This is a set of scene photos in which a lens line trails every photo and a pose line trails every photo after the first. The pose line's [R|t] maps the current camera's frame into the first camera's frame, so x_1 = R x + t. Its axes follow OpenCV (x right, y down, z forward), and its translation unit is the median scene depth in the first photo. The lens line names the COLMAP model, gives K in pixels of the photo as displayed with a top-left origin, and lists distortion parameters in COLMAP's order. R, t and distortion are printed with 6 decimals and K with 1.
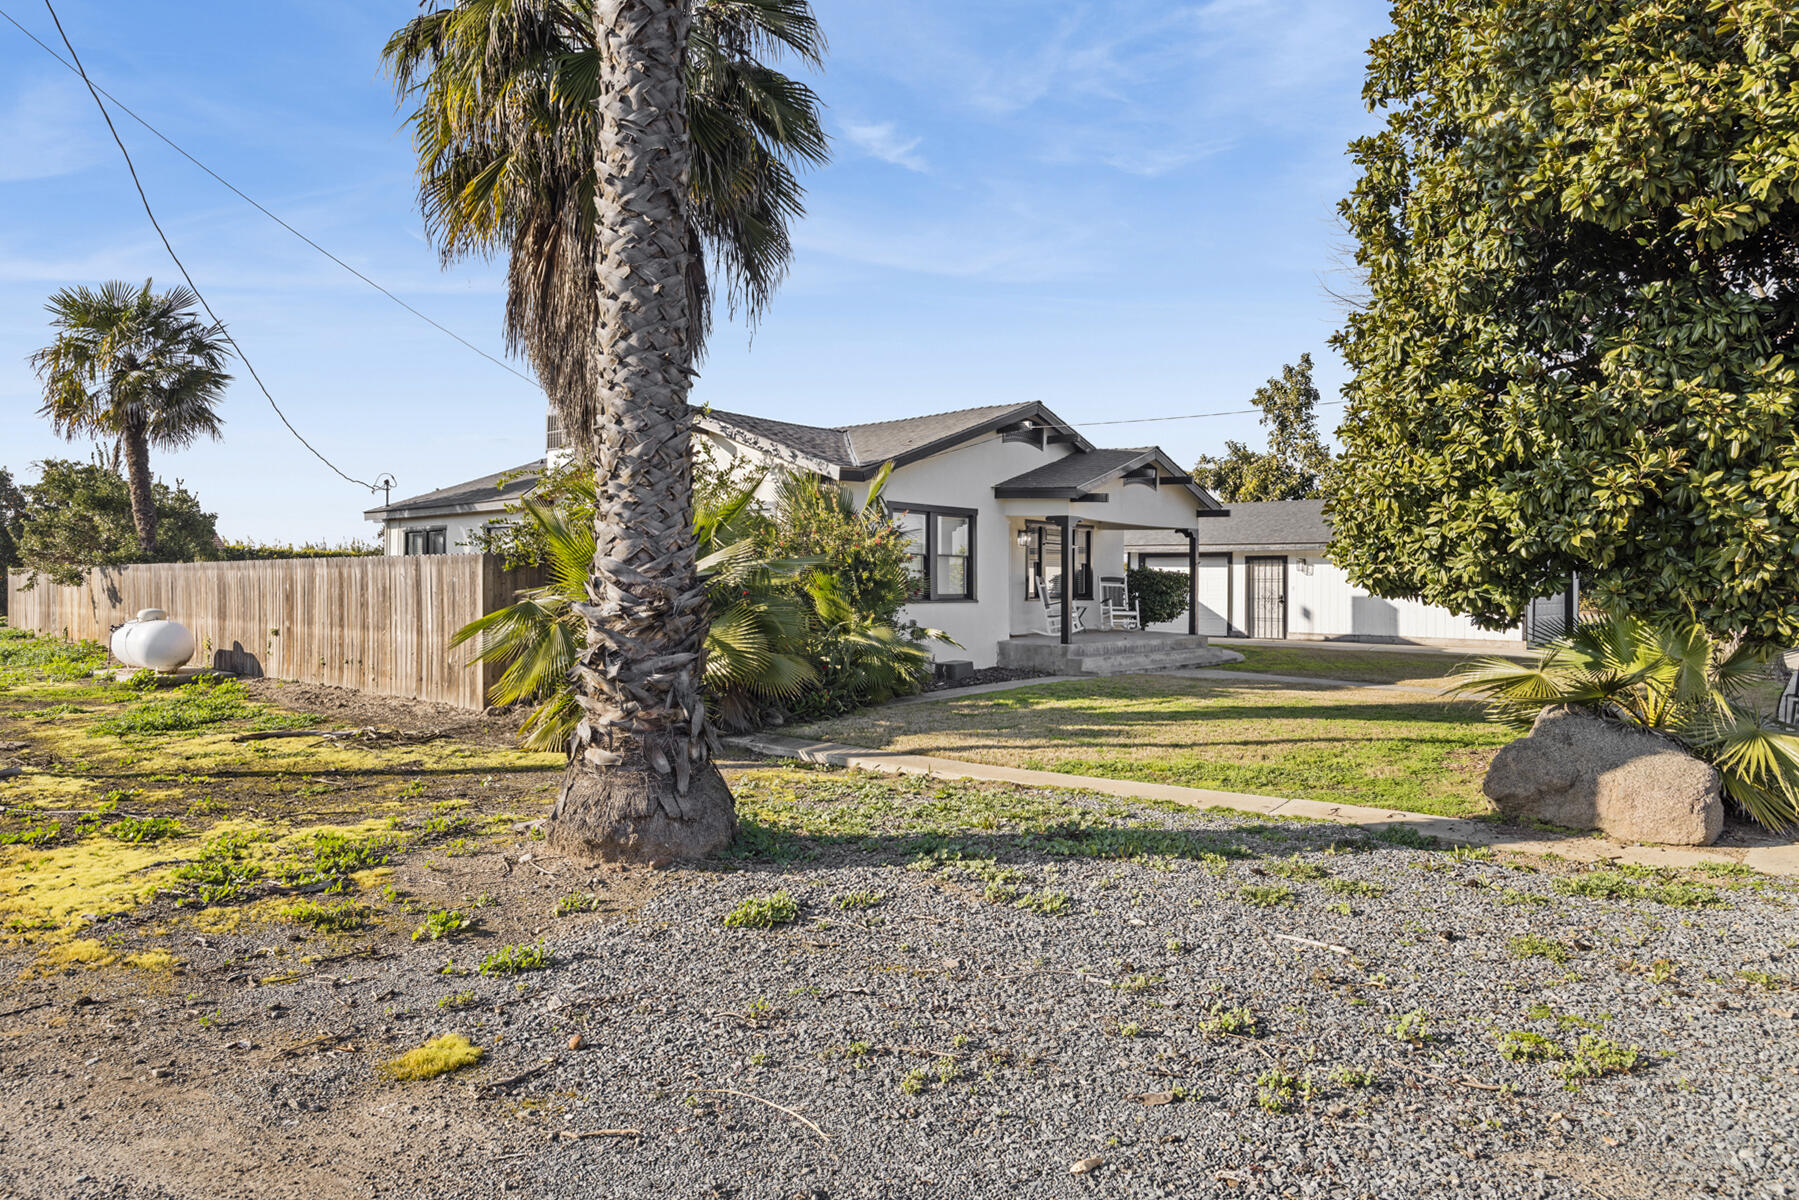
lens RADIAL K [[1178.3, 0, 903.6], [0, 1178.3, 590.5], [0, 0, 1]] dist [-0.010034, -0.000719]
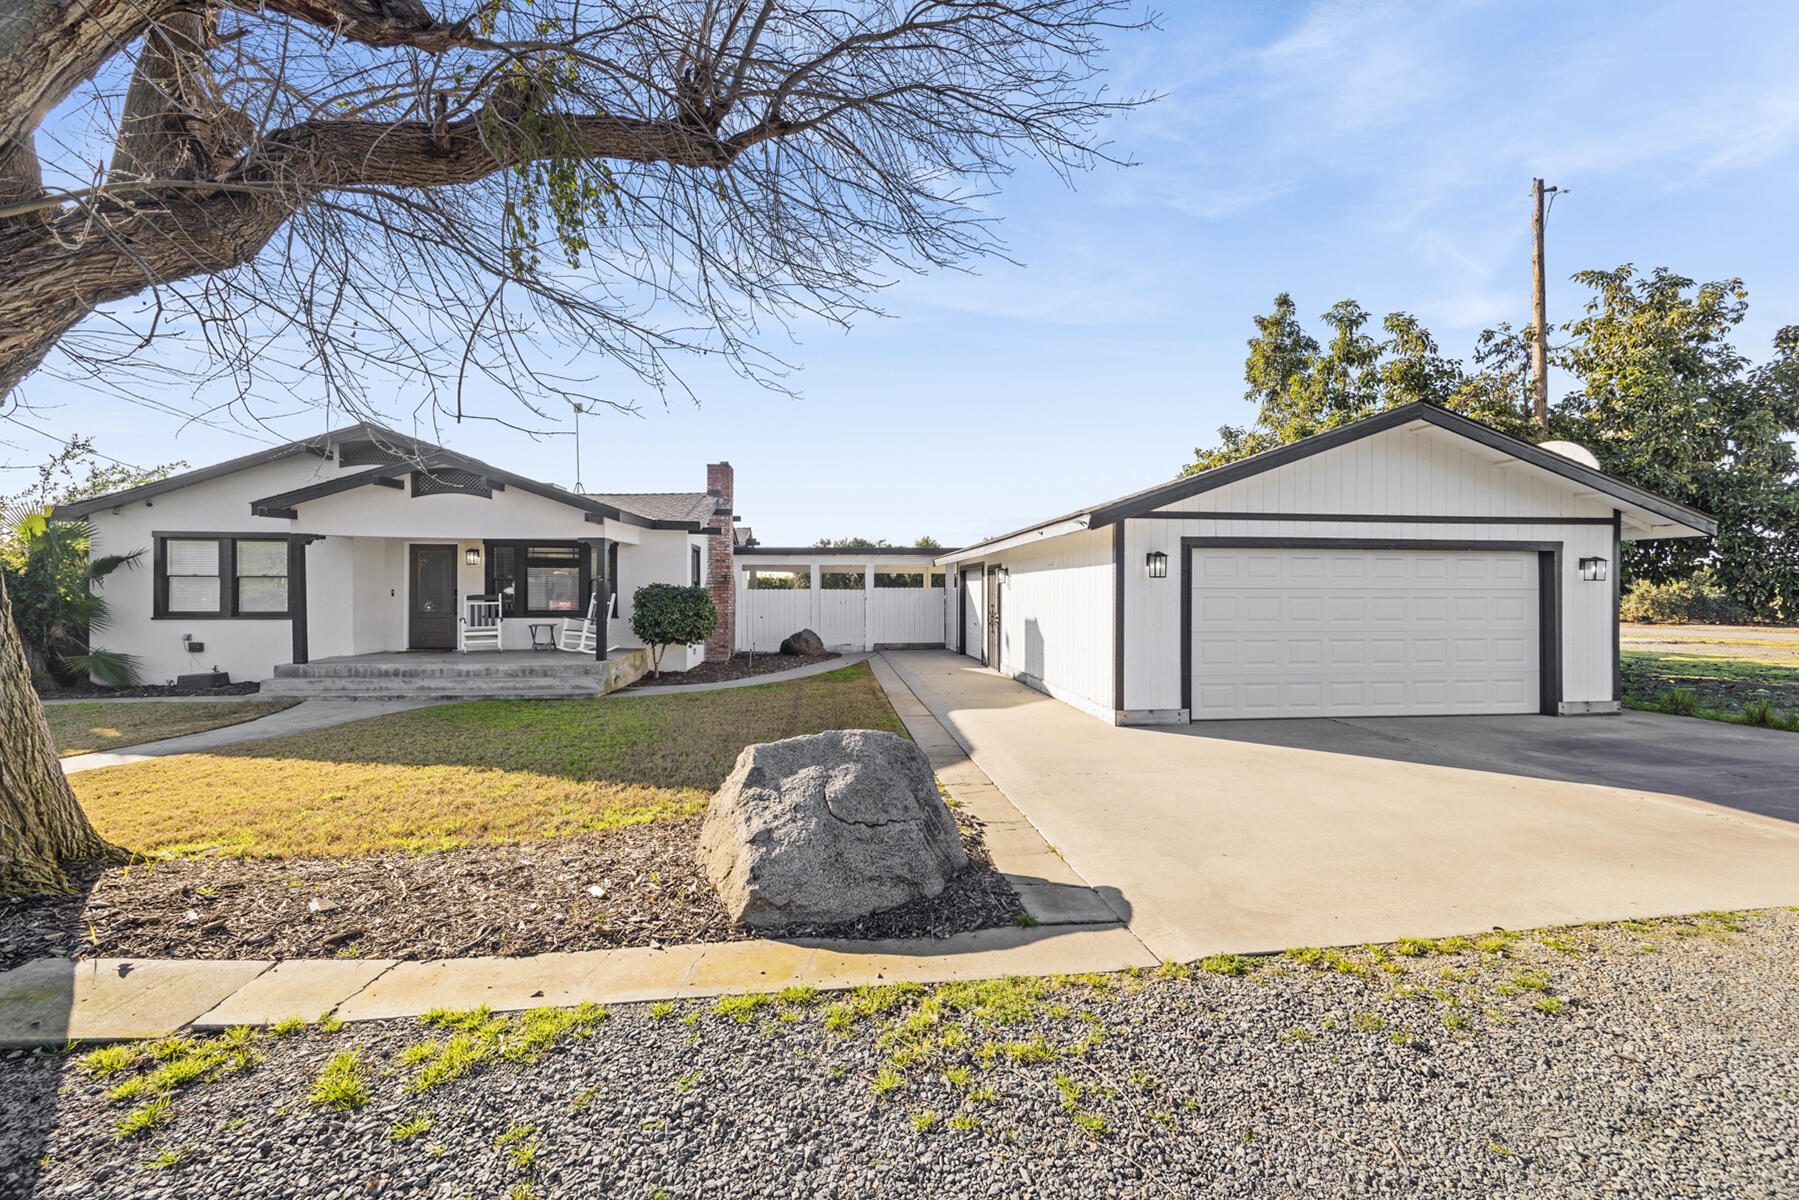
lens RADIAL K [[722.3, 0, 893.6], [0, 722.3, 595.0], [0, 0, 1]] dist [-0.000574, 0.000002]
pose [[0.709795, -0.004318, -0.704395, 0.601540], [-0.001214, 0.999972, -0.007353, -0.005399], [0.704407, 0.006075, 0.709770, 0.606245]]
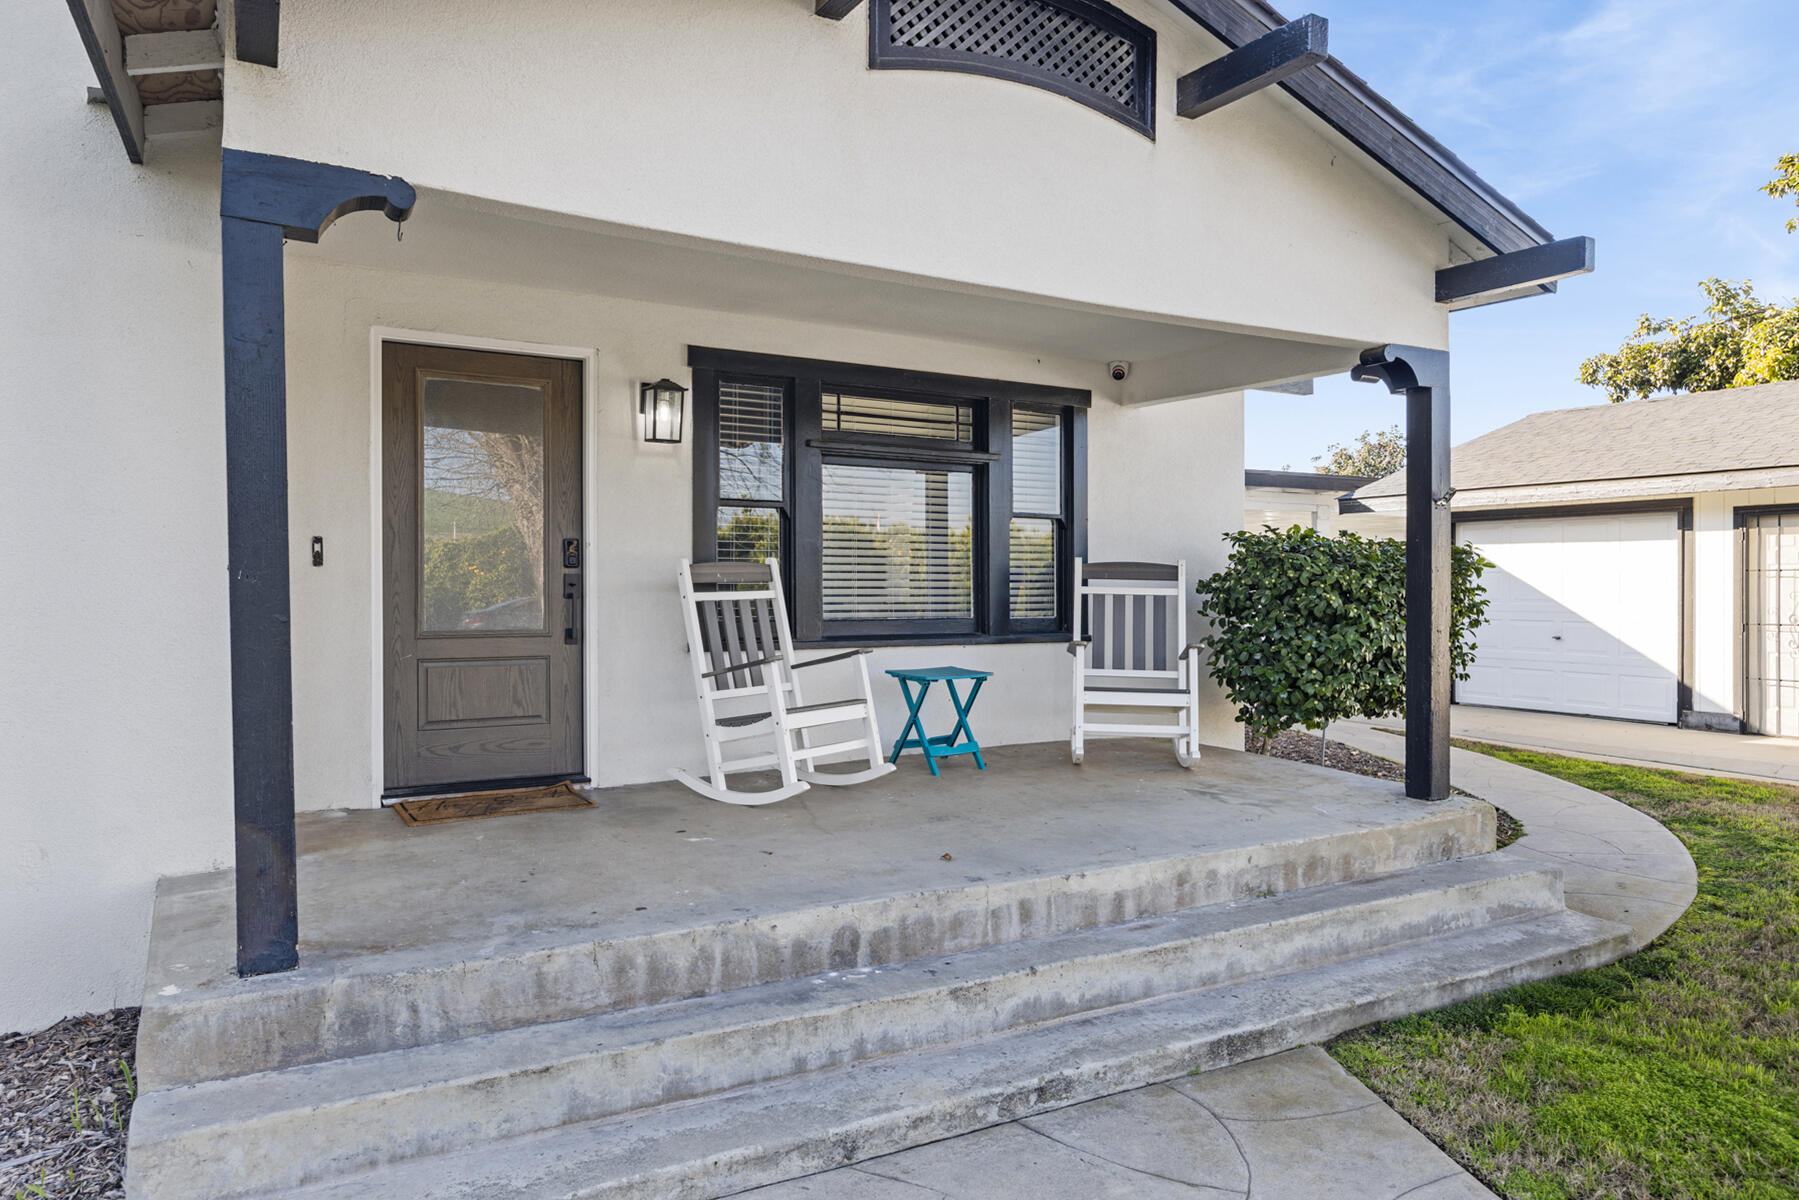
lens RADIAL K [[1209.0, 0, 959.8], [0, 1209.0, 590.8], [0, 0, 1]] dist [0.004852, 0.005568]
pose [[0.951453, -0.007717, -0.307699, 0.180410], [0.006023, 0.999961, -0.006453, -0.002518], [0.307737, 0.004286, 0.951462, 0.576734]]
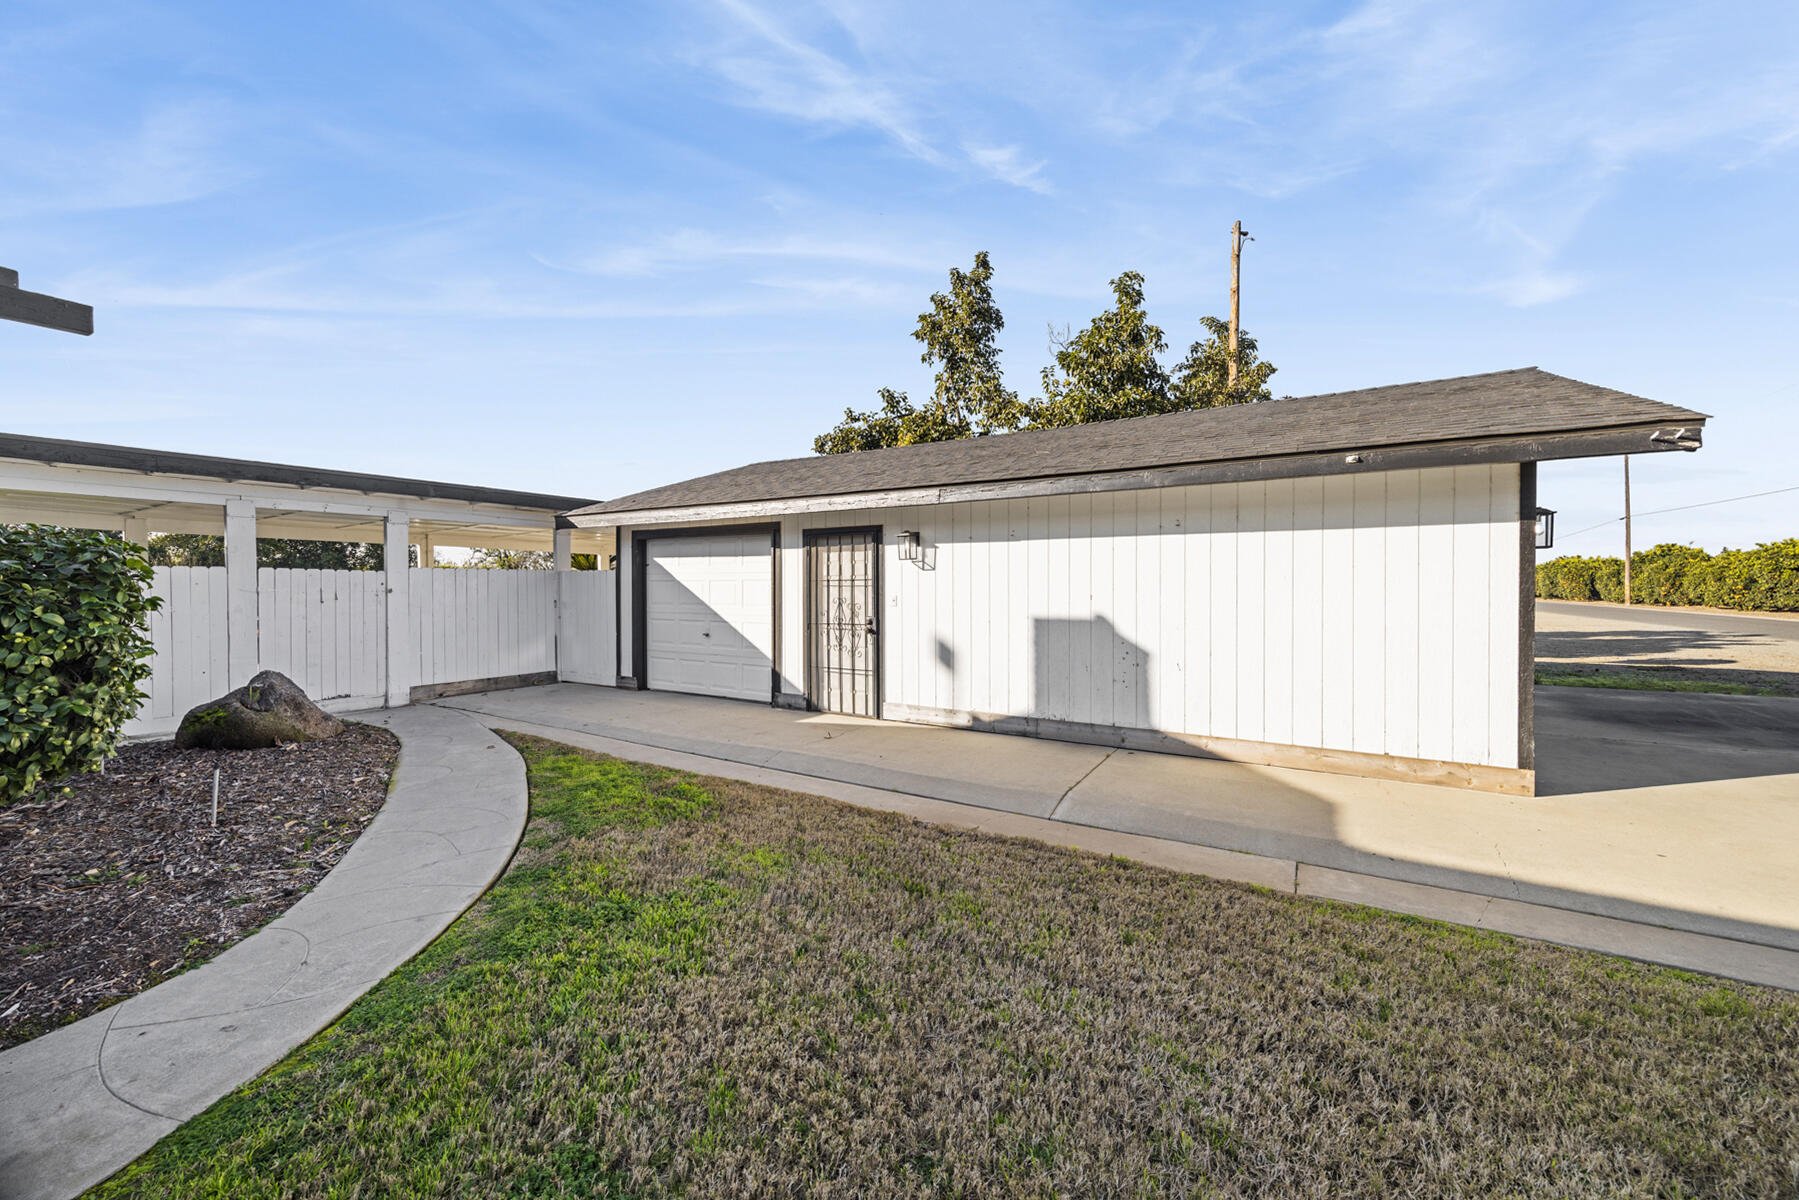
lens RADIAL K [[722.3, 0, 917.5], [0, 722.3, 586.3], [0, 0, 1]] dist [-0.000574, 0.000002]
pose [[0.988168, -0.006005, 0.153258, 0.293017], [0.007689, 0.999916, -0.010397, -0.004186], [-0.153183, 0.011453, 0.988132, 0.724483]]
